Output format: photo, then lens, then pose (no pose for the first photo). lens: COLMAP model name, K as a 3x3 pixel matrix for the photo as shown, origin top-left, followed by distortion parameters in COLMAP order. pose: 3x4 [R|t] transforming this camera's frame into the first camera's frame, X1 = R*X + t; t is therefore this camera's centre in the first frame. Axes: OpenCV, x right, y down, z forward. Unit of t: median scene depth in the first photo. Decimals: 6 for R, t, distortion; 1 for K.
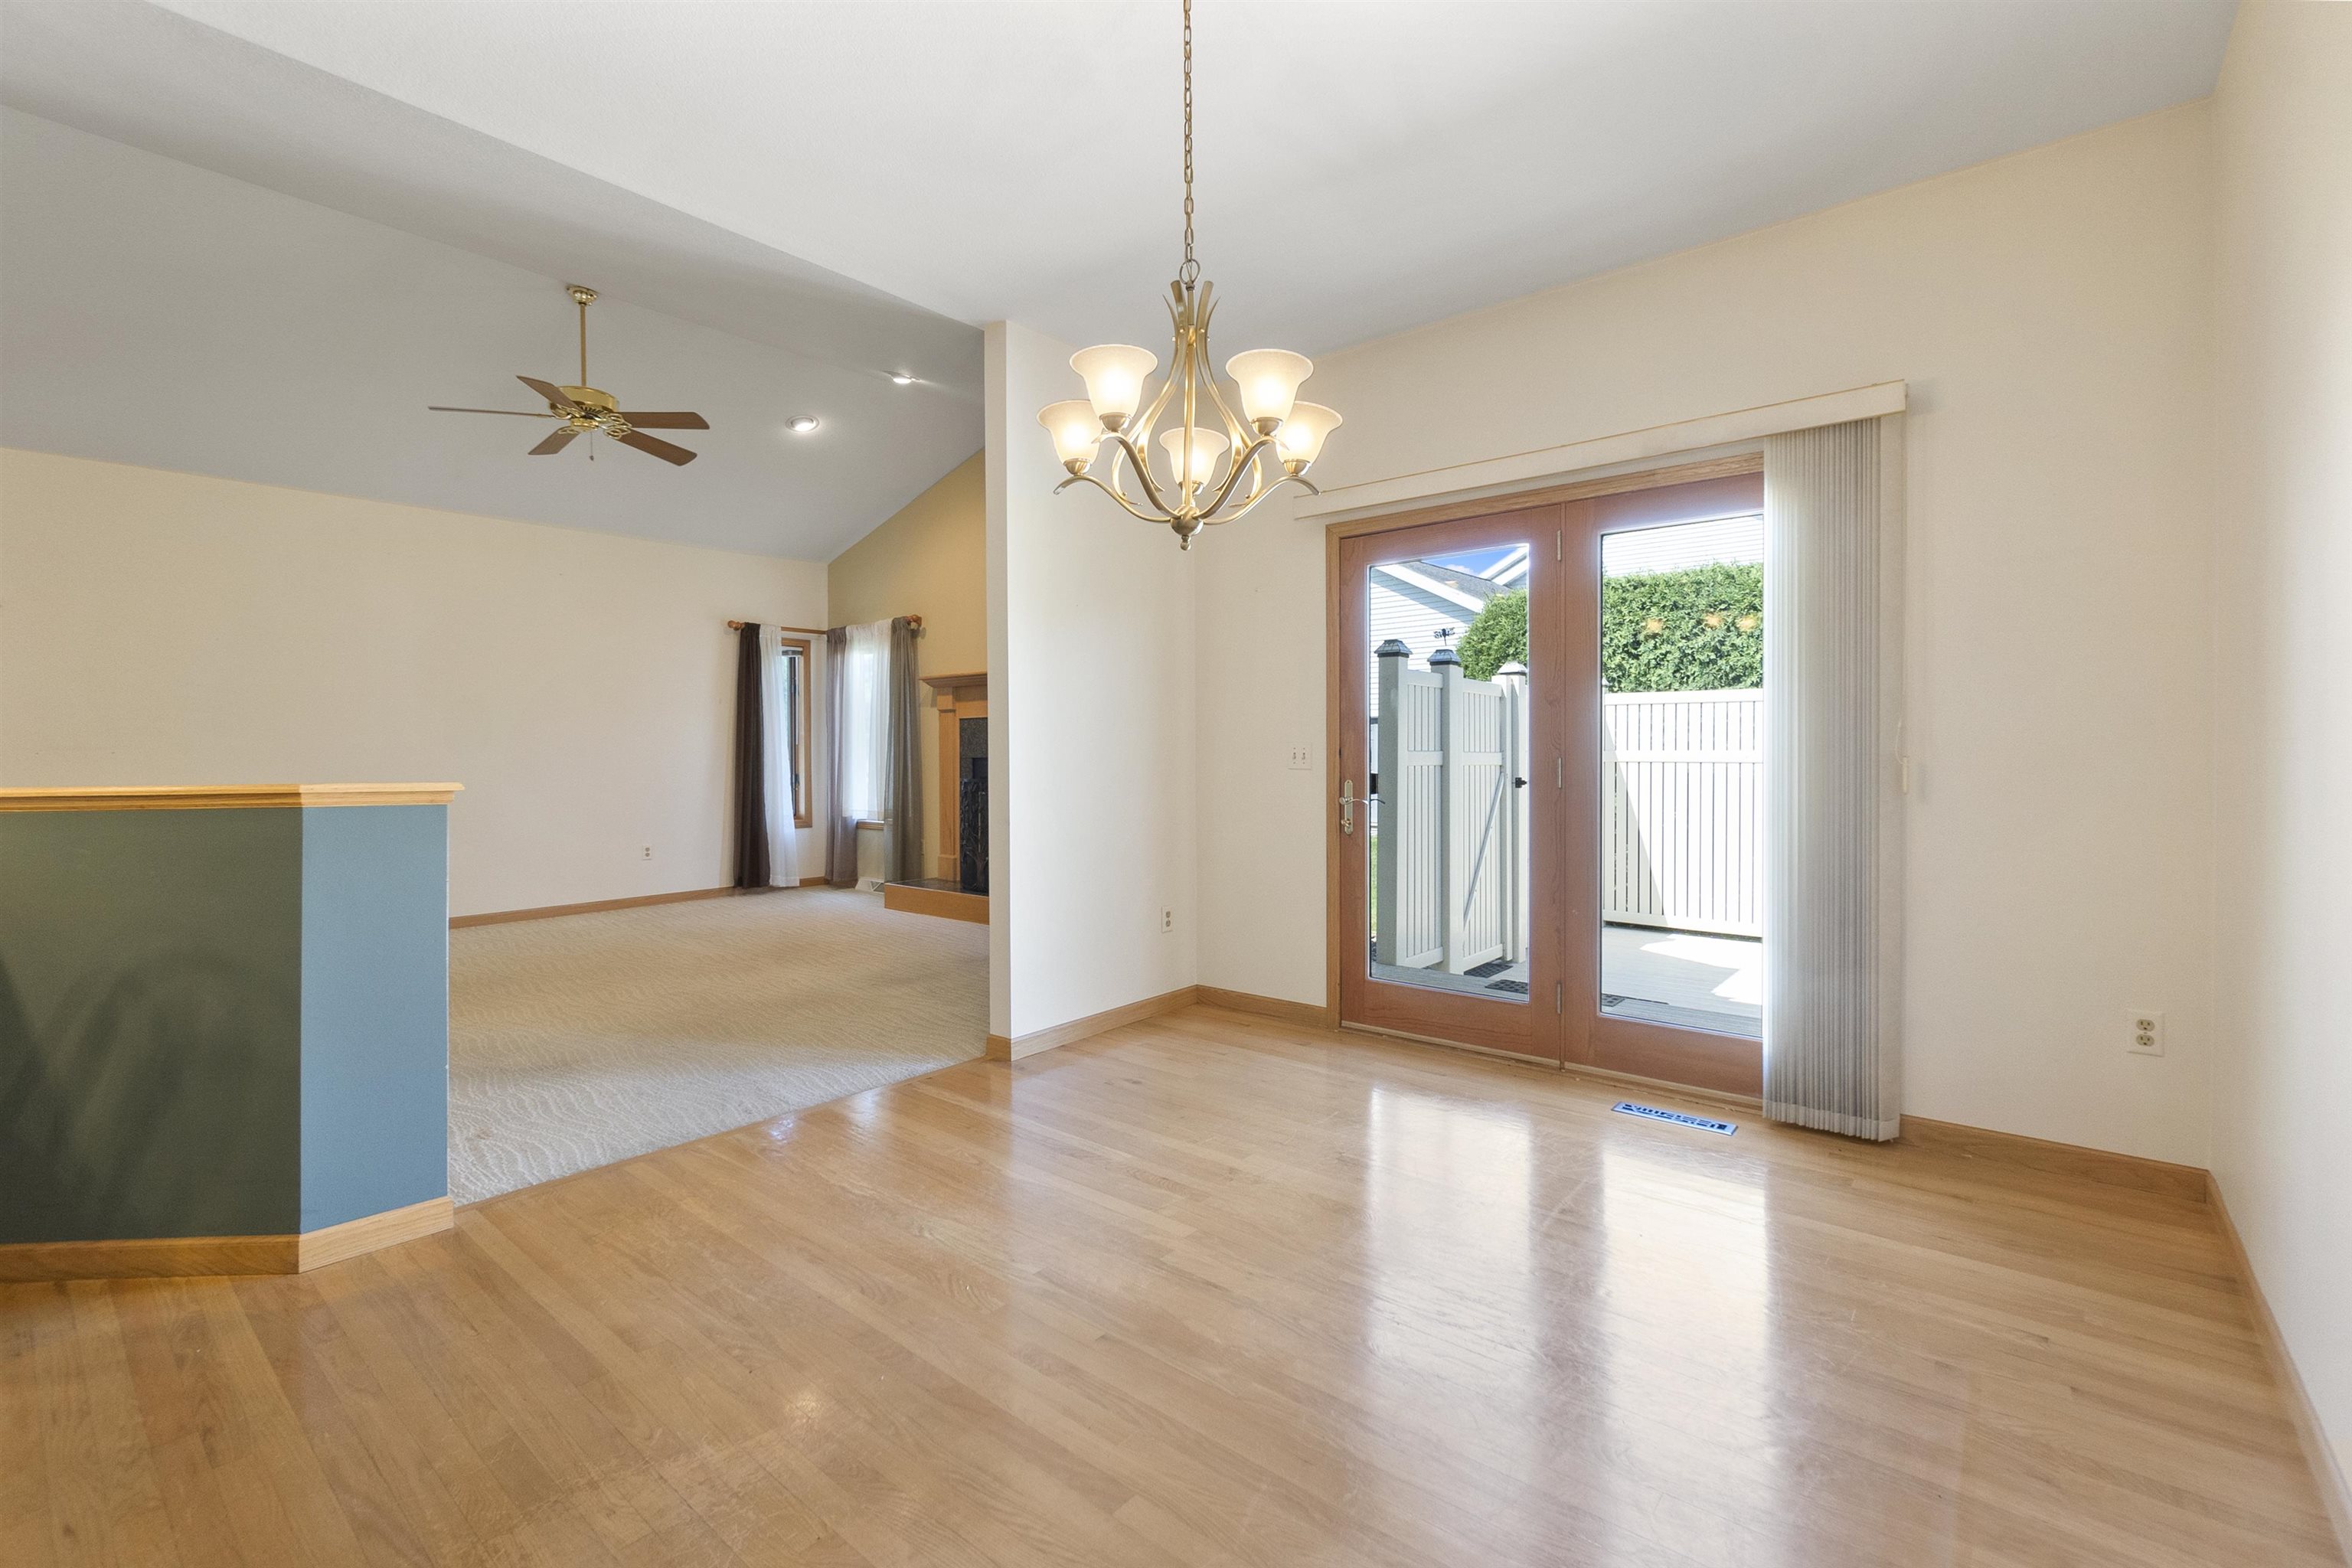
lens RADIAL K [[1026.7, 0, 1166.6], [0, 1026.7, 764.4], [0, 0, 1]] dist [0.015485, -0.000115]
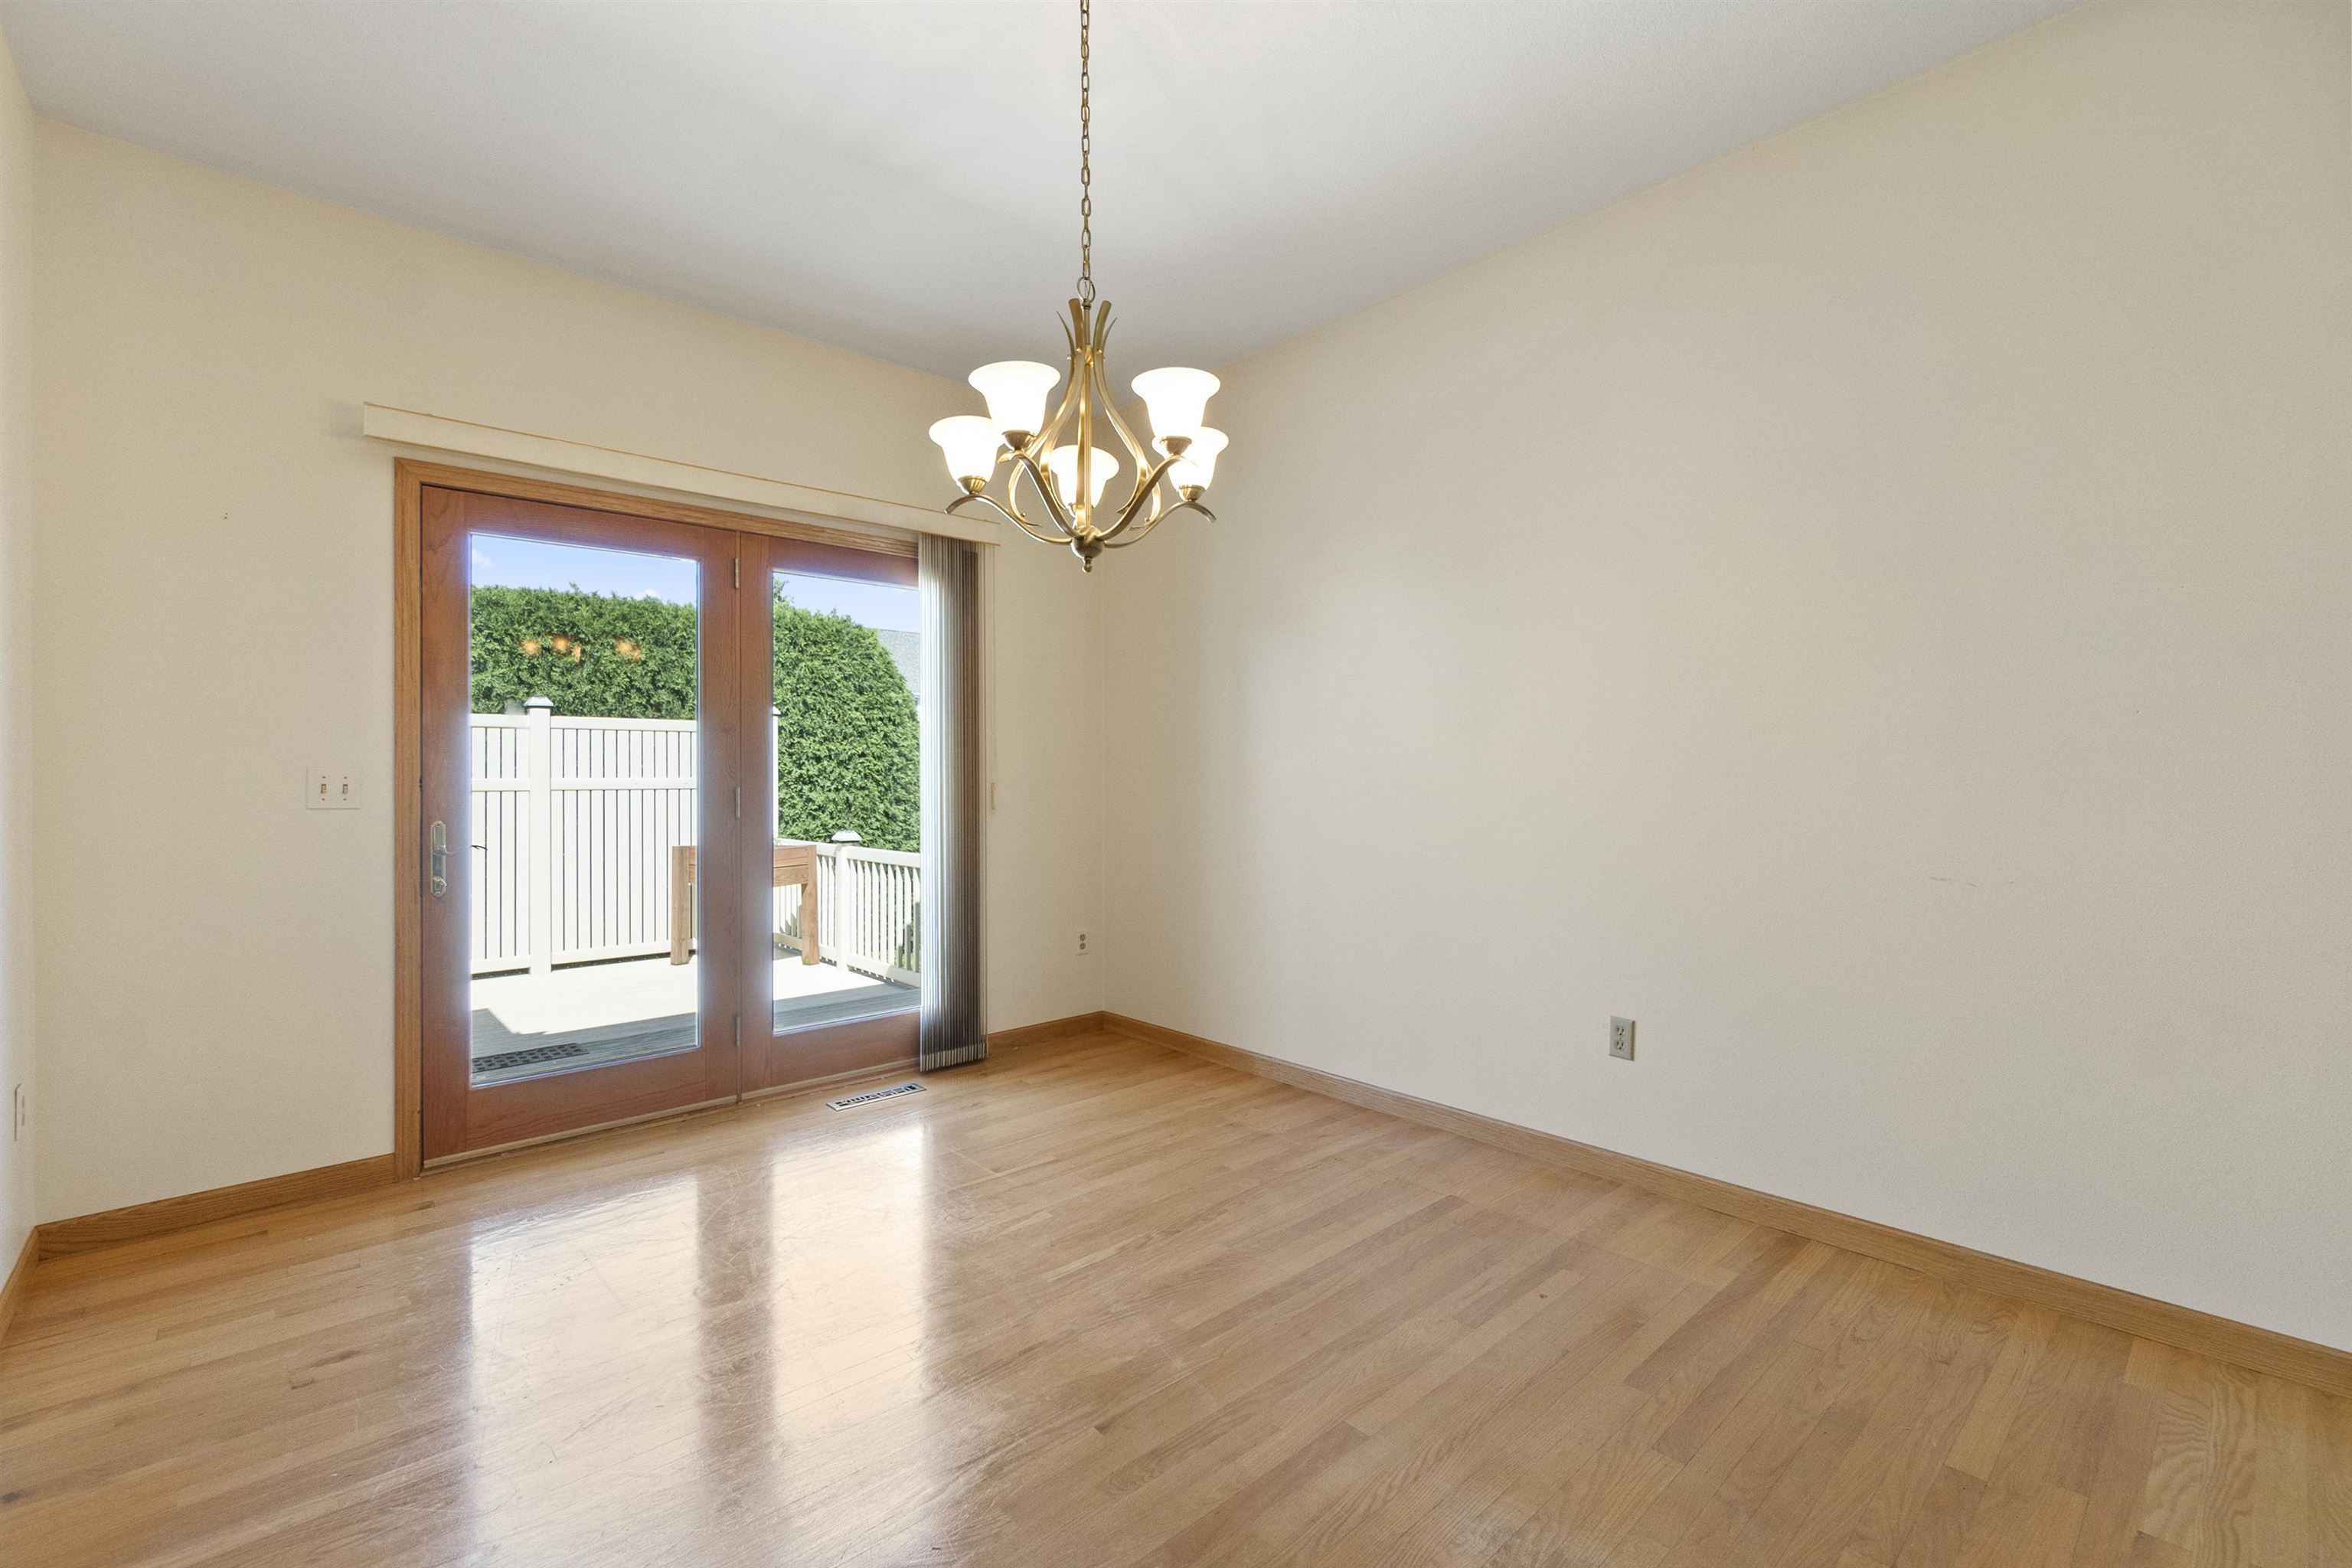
lens RADIAL K [[1013.1, 0, 1169.8], [0, 1013.1, 773.3], [0, 0, 1]] dist [-0.011676, 0.000008]
pose [[0.134100, 0.004544, 0.990957, -0.528826], [0.013954, 0.999882, -0.006473, -0.007456], [-0.990870, 0.014696, 0.134020, 0.463795]]
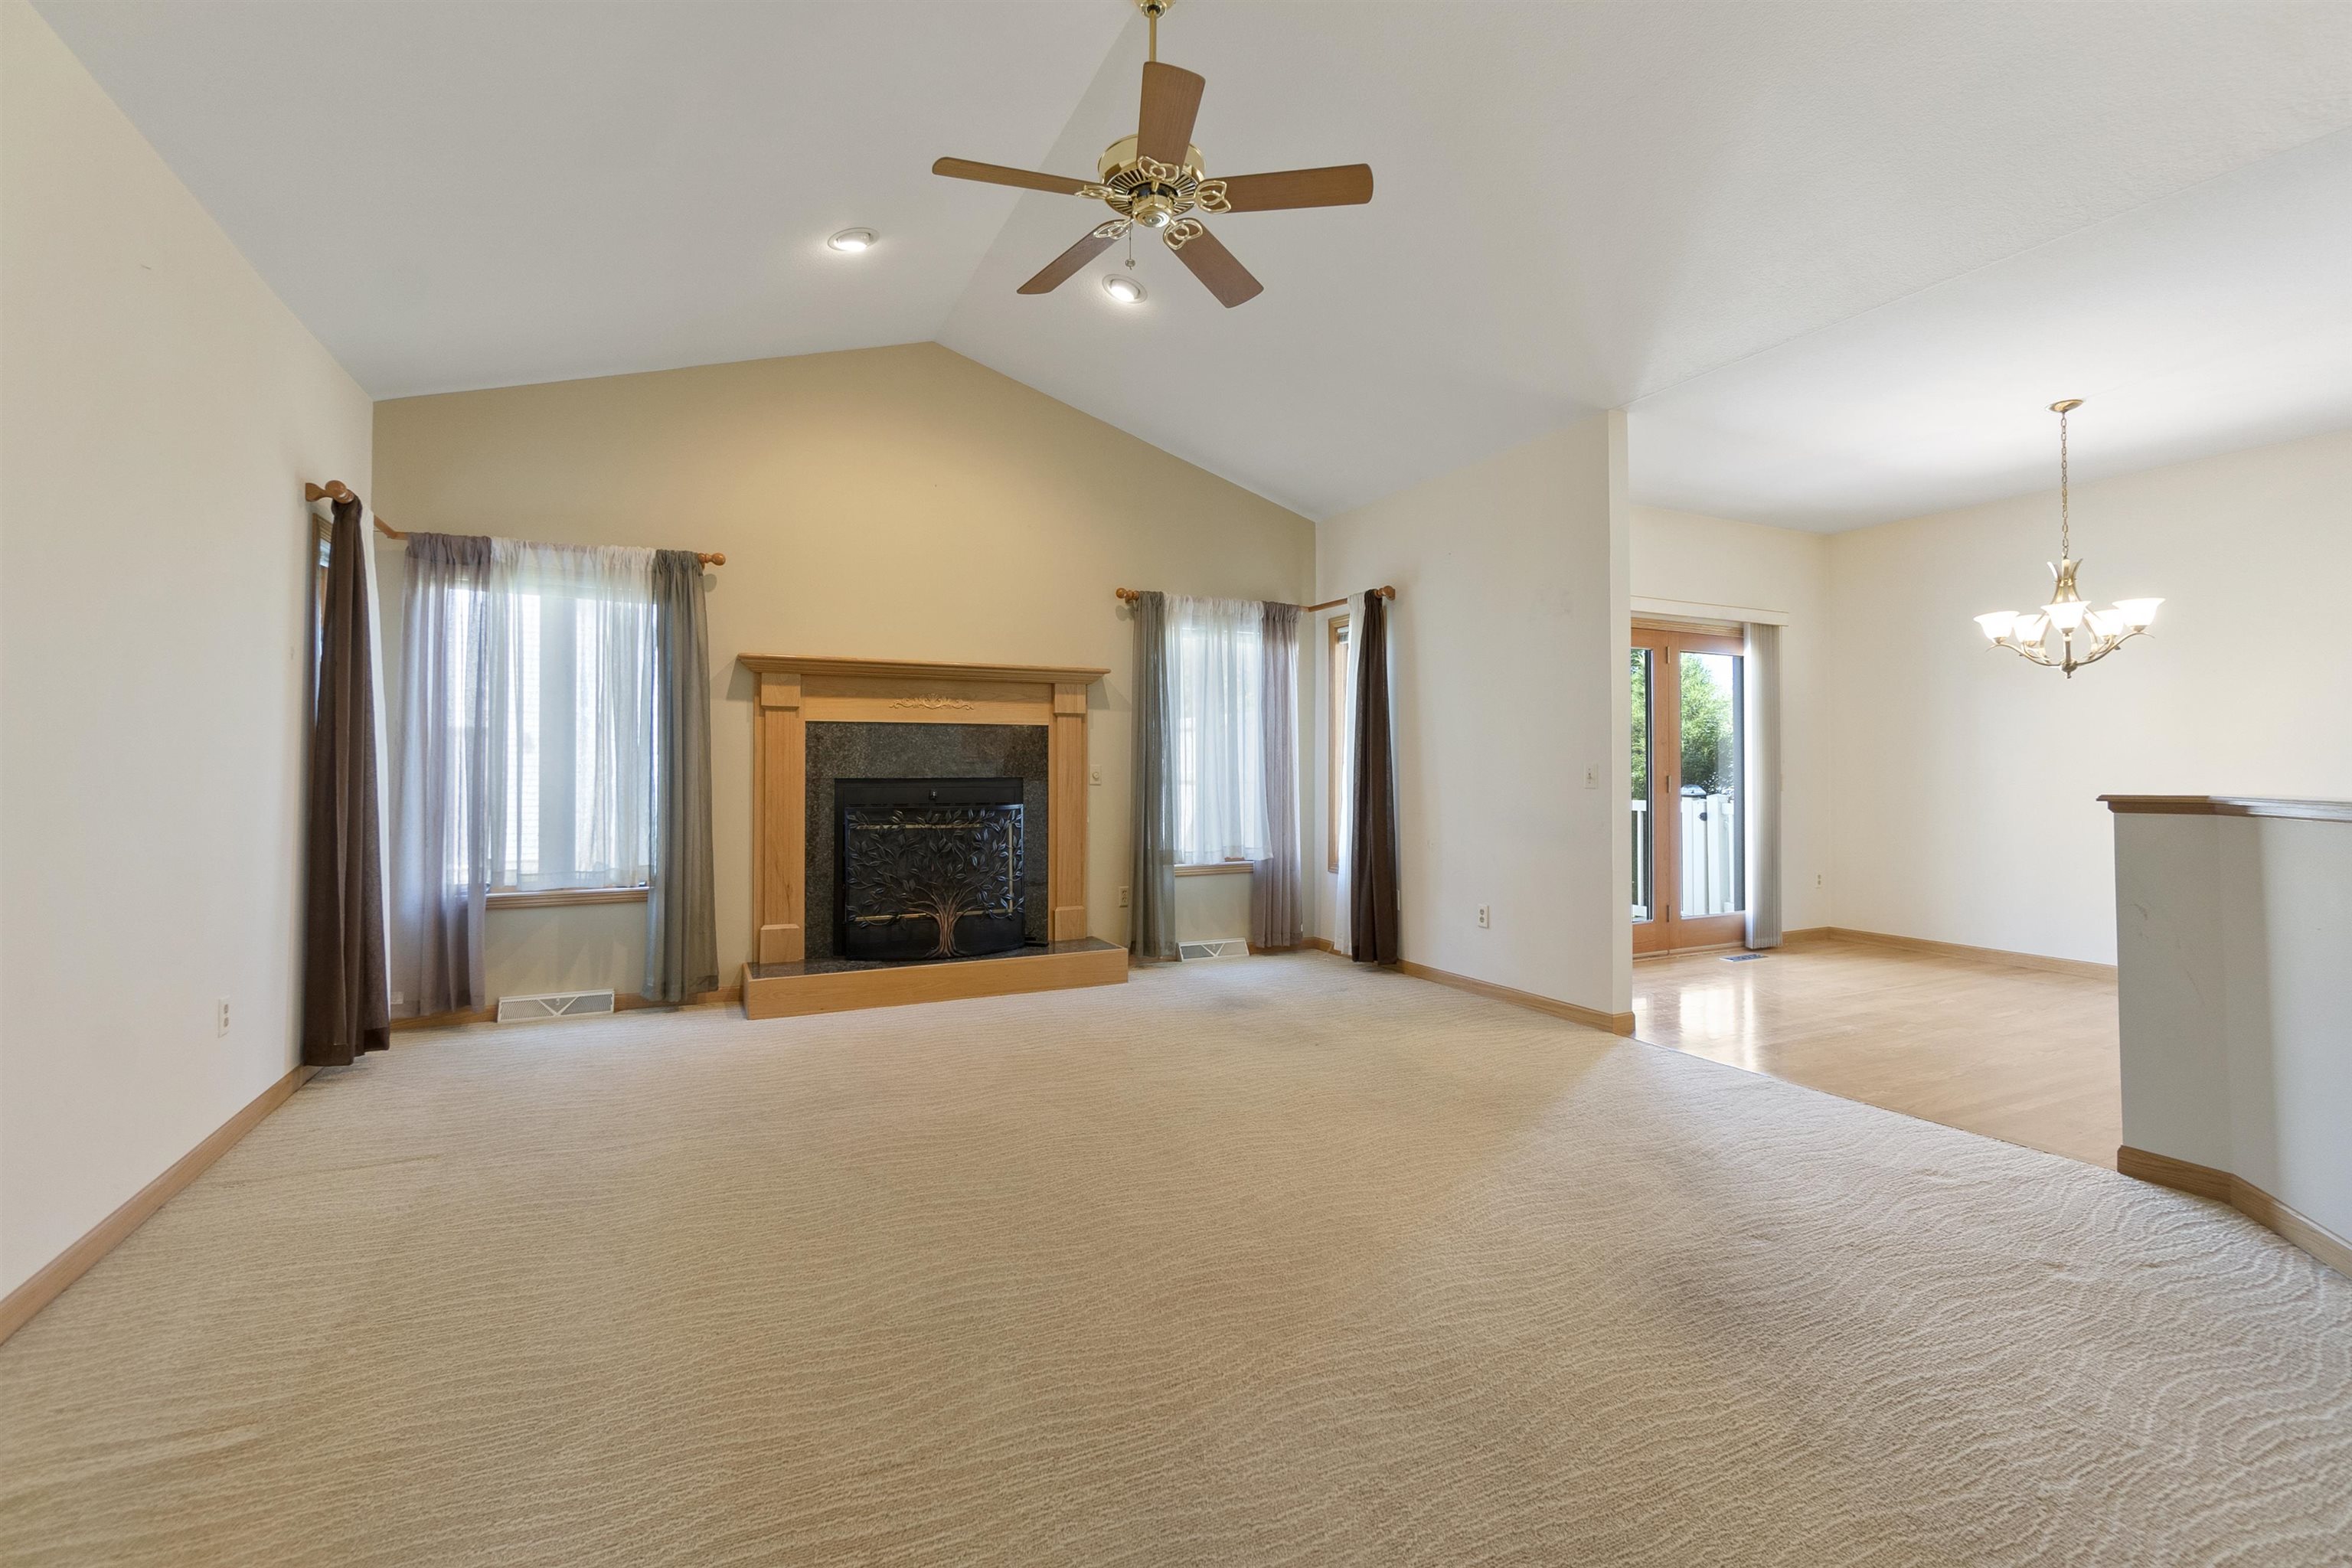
lens RADIAL K [[1013.1, 0, 1169.8], [0, 1013.1, 773.3], [0, 0, 1]] dist [-0.011676, 0.000008]
pose [[0.409350, -0.000839, 0.912377, -1.535884], [0.007272, 0.999971, -0.002343, -0.013939], [-0.912348, 0.007594, 0.409344, 1.077415]]
